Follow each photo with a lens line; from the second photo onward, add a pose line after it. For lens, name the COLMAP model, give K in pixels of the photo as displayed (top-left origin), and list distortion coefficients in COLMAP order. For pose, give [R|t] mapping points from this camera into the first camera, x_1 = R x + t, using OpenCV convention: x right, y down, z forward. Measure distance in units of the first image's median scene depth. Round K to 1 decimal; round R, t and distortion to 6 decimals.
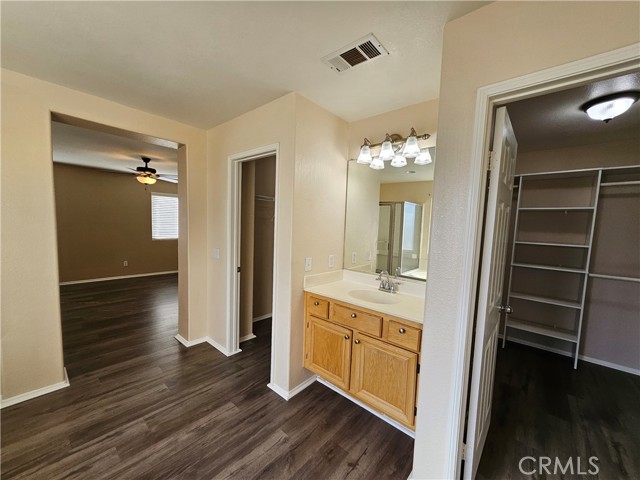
lens RADIAL K [[252.2, 0, 322.1], [0, 252.2, 241.4], [0, 0, 1]] dist [-0.010136, 0.000121]
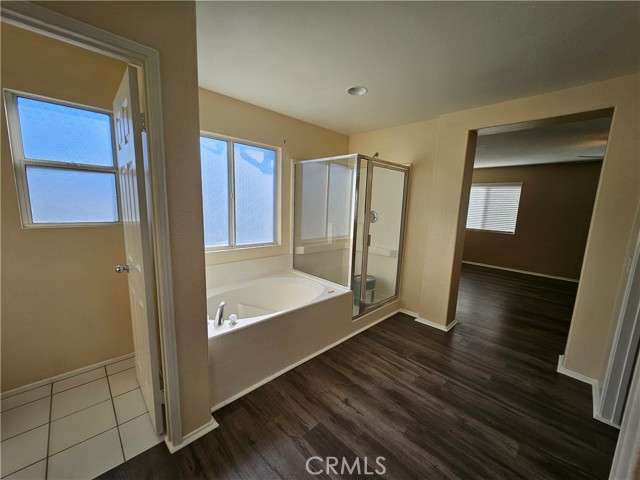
lens RADIAL K [[252.2, 0, 322.0], [0, 252.2, 240.8], [0, 0, 1]] dist [-0.010136, 0.000121]
pose [[-0.085009, 0.108044, -0.990505, 0.427564], [-0.114270, 0.986487, 0.117413, 0.001108], [0.989806, 0.123166, -0.071514, 0.418381]]
